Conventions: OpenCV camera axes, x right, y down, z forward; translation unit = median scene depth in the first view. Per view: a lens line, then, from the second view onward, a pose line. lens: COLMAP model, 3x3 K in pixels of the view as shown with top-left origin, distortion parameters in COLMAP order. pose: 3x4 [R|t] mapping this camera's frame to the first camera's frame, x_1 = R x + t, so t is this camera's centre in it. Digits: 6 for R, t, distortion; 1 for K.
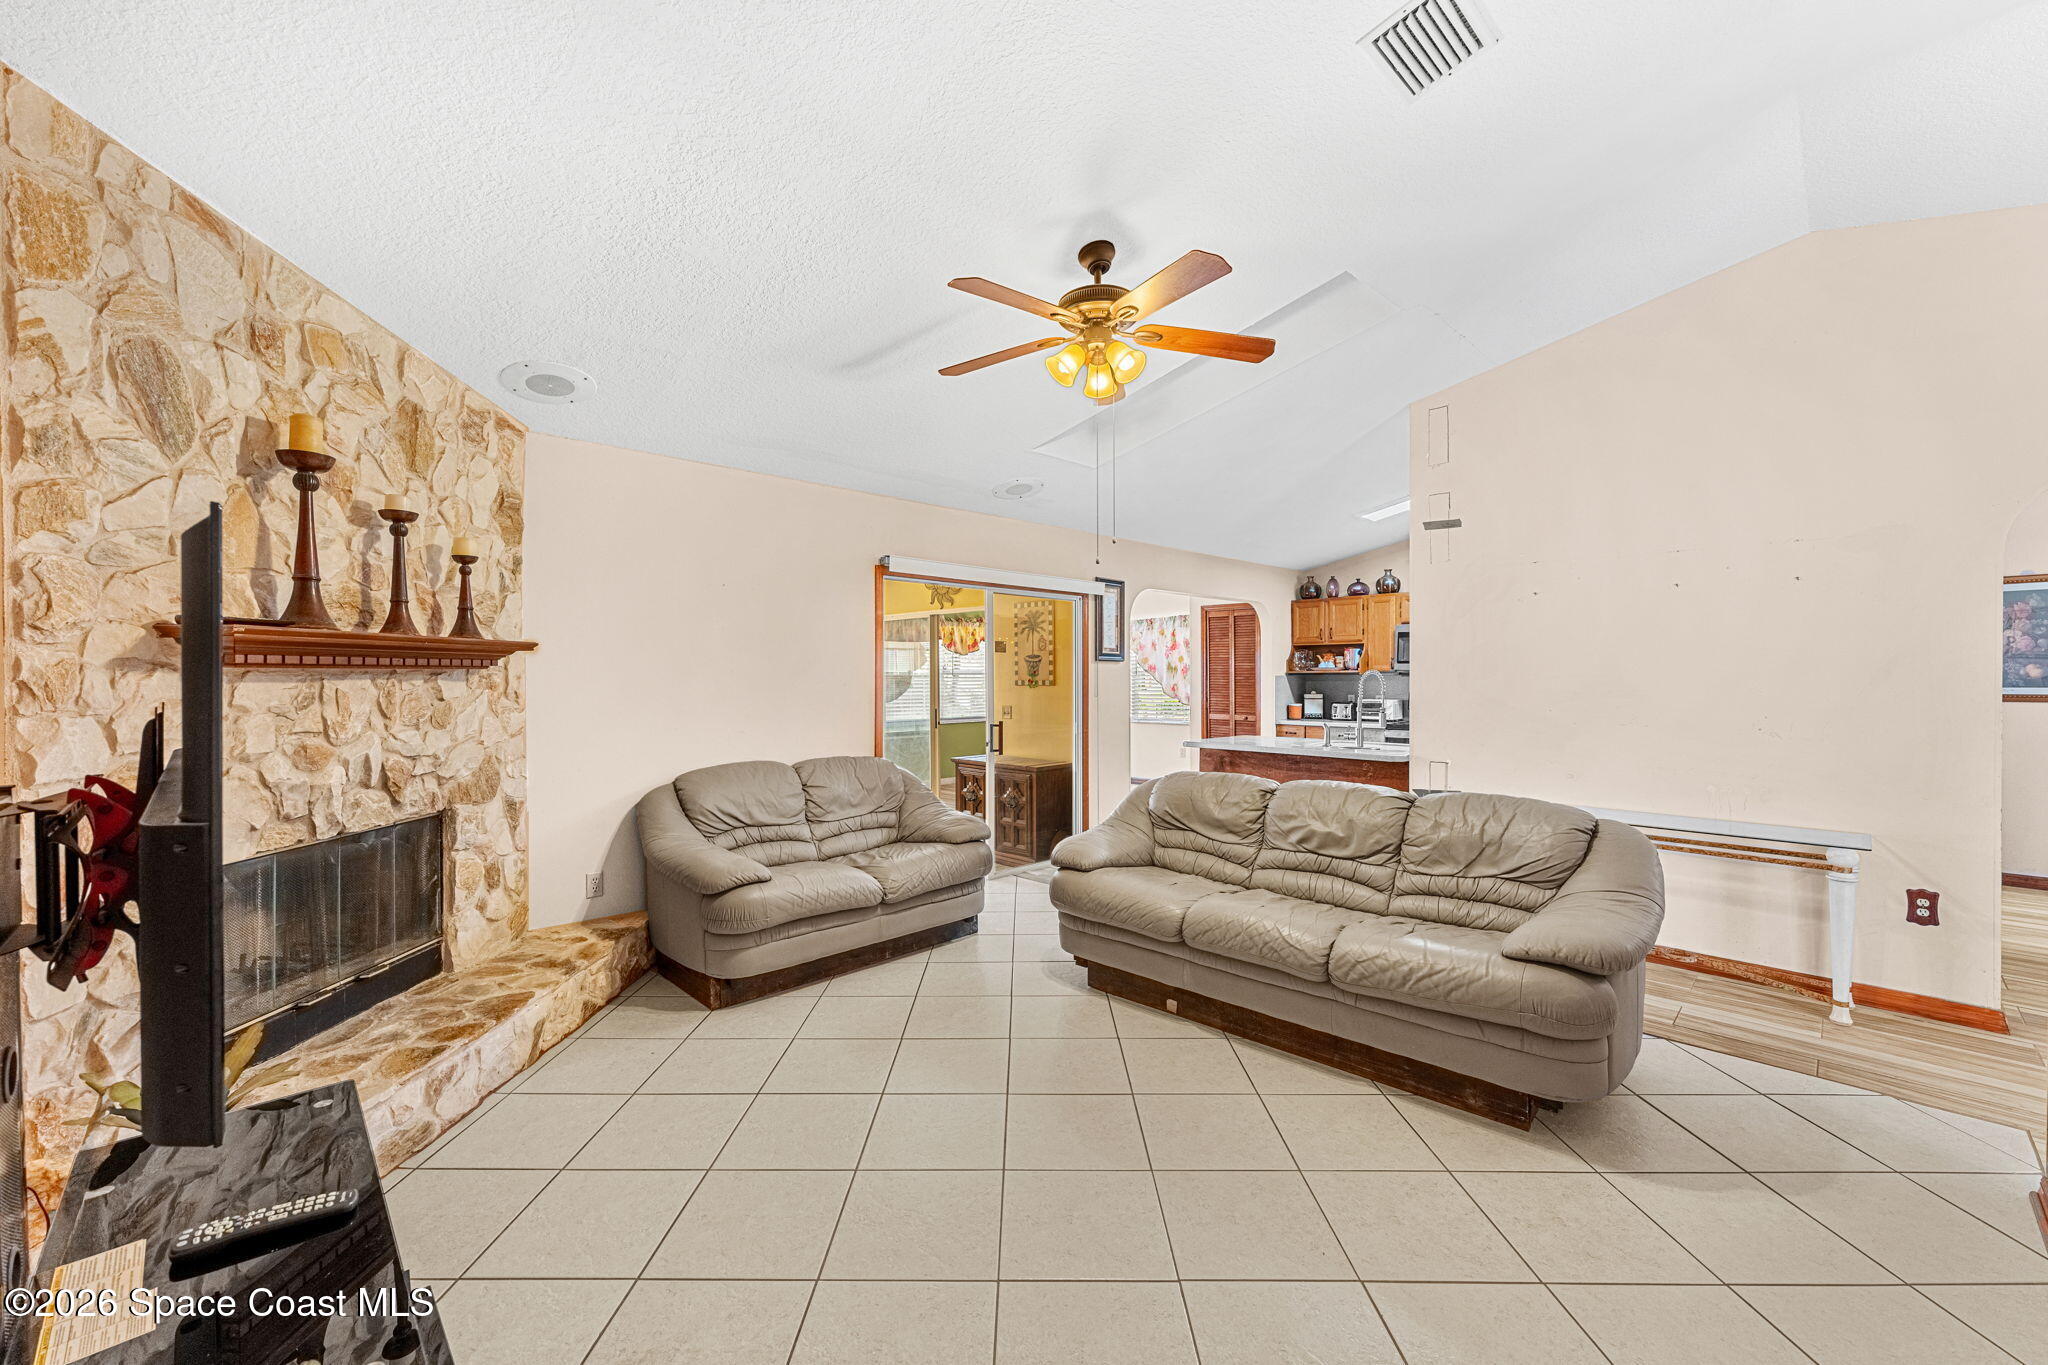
lens RADIAL K [[816.7, 0, 1017.1], [0, 816.7, 679.2], [0, 0, 1]] dist [0.000624, 0.000246]
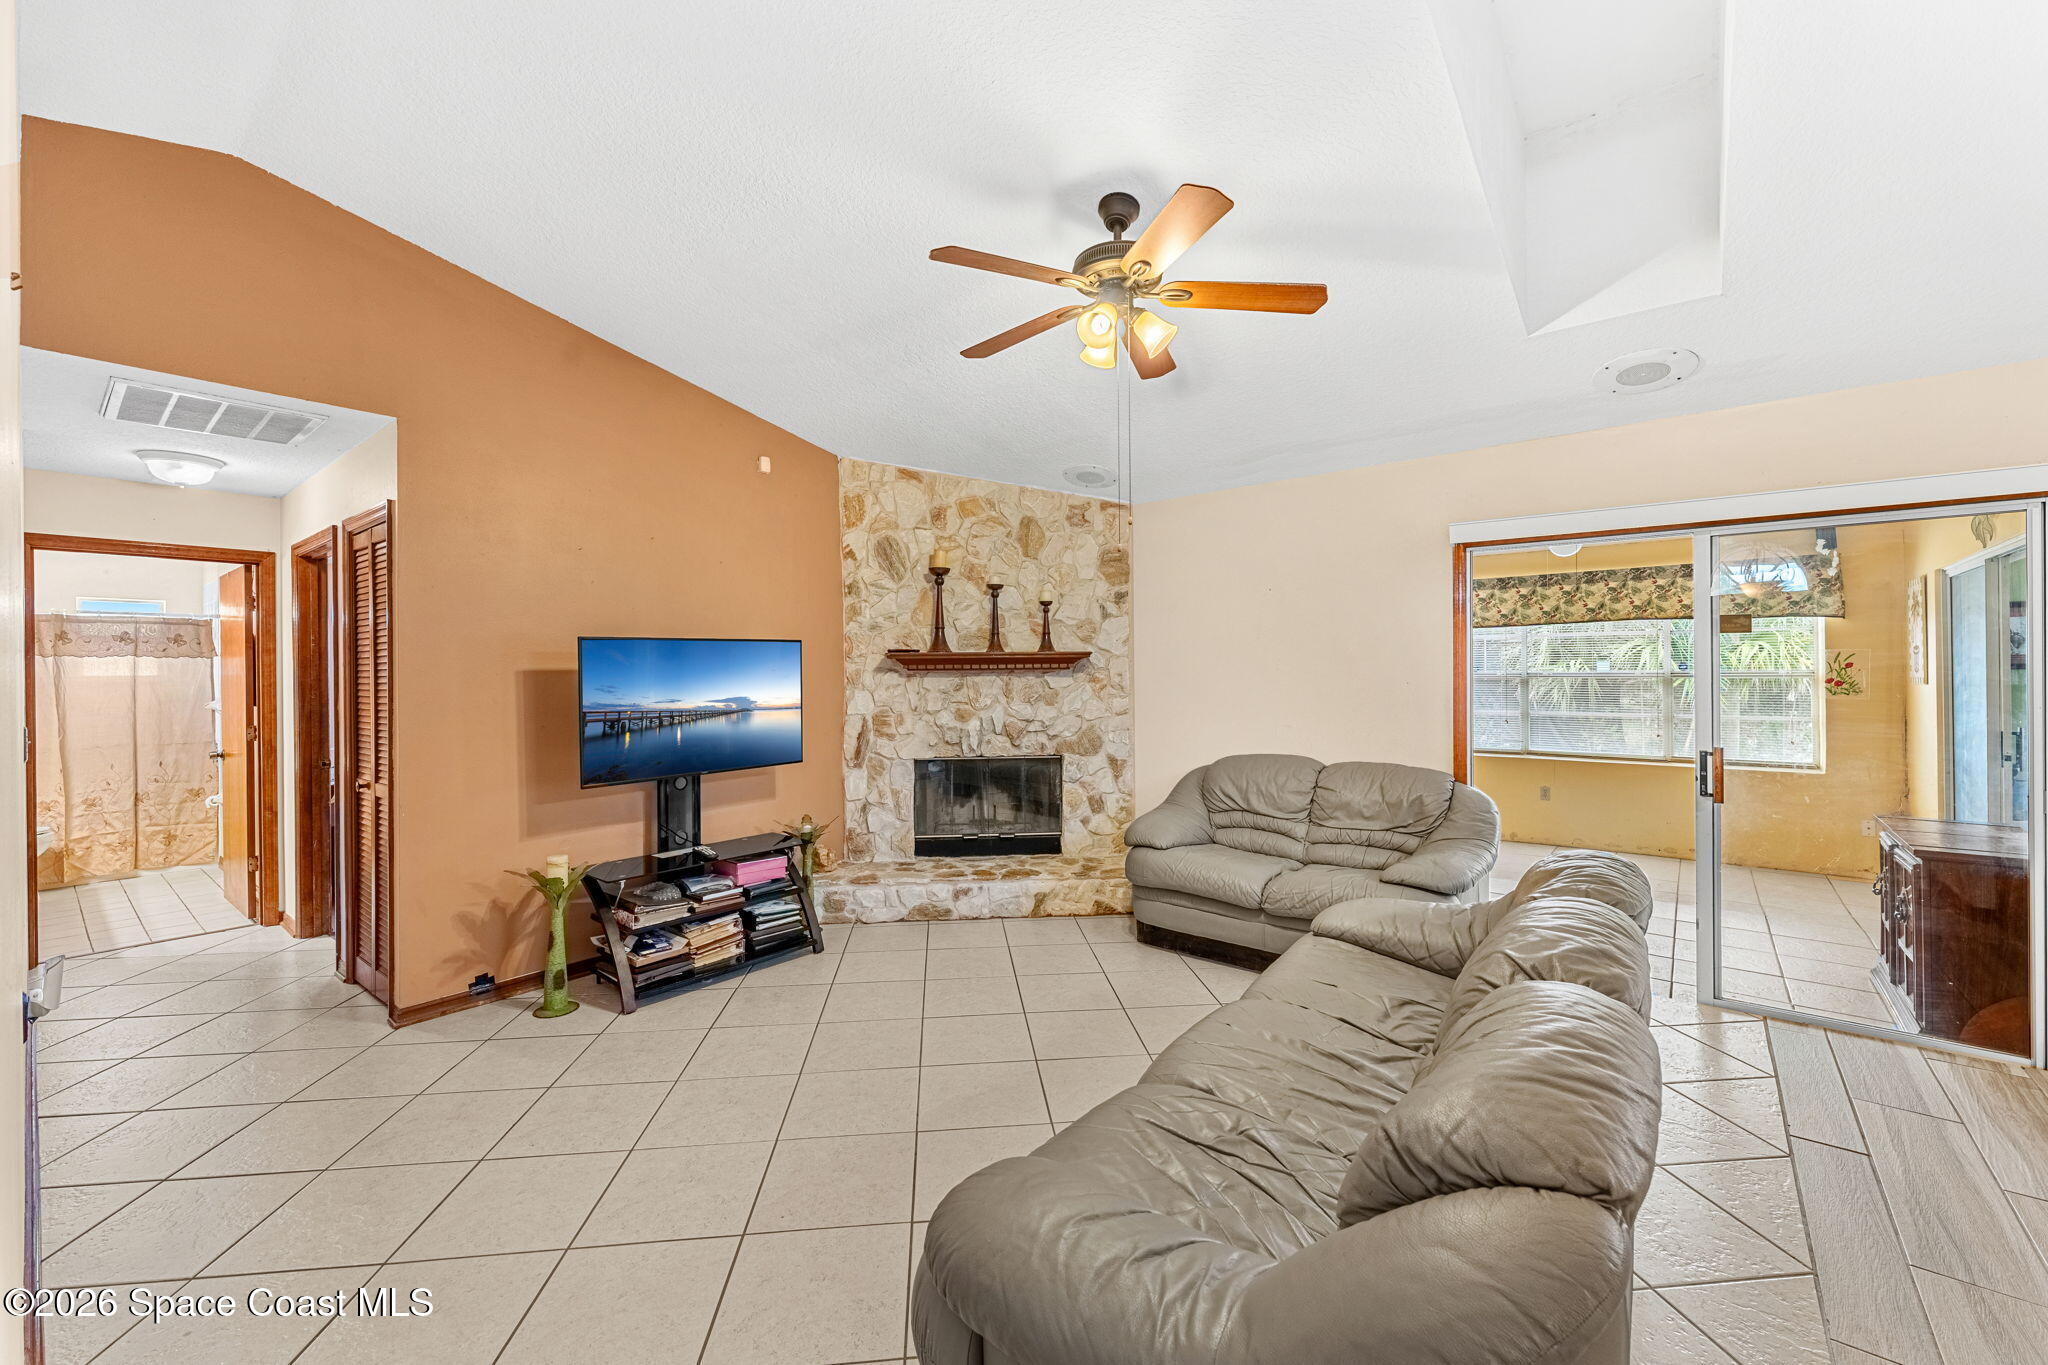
lens RADIAL K [[819.2, 0, 1024.7], [0, 819.2, 672.6], [0, 0, 1]] dist [0.000564, -0.000039]
pose [[0.120307, 0.004571, -0.992726, 0.908223], [0.000185, 0.999989, 0.004627, -0.013687], [0.992737, -0.000741, 0.120305, 0.717349]]
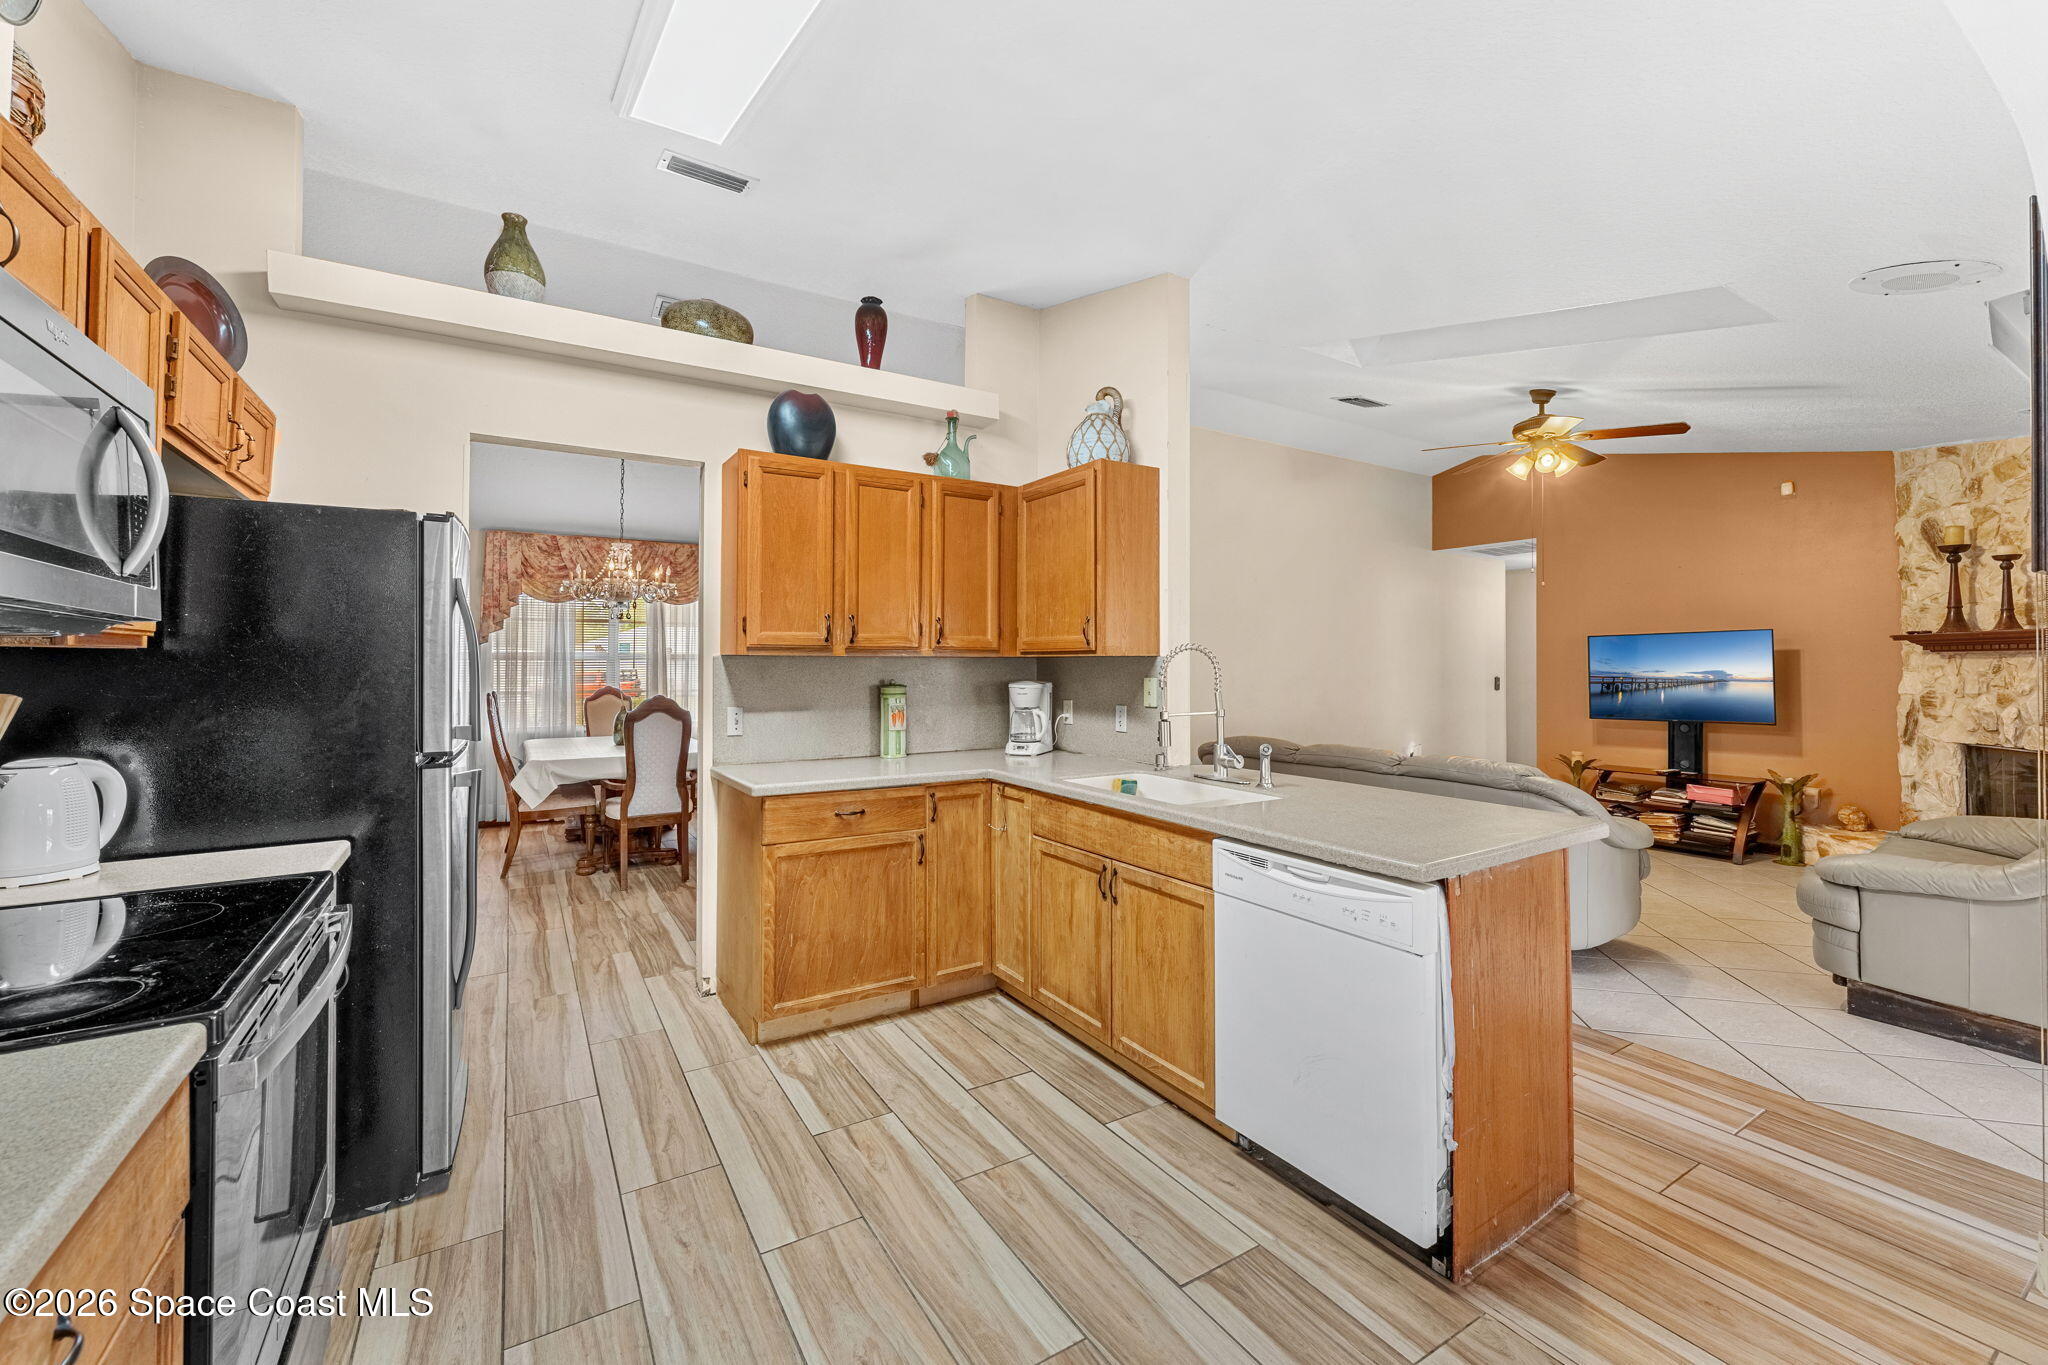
lens RADIAL K [[828.6, 0, 1027.1], [0, 828.6, 650.9], [0, 0, 1]] dist [0.001691, 0.000266]
pose [[-0.979868, 0.005090, 0.199582, 0.702005], [0.003191, 0.999947, -0.009837, -0.002064], [-0.199622, -0.009002, -0.979832, 2.557488]]
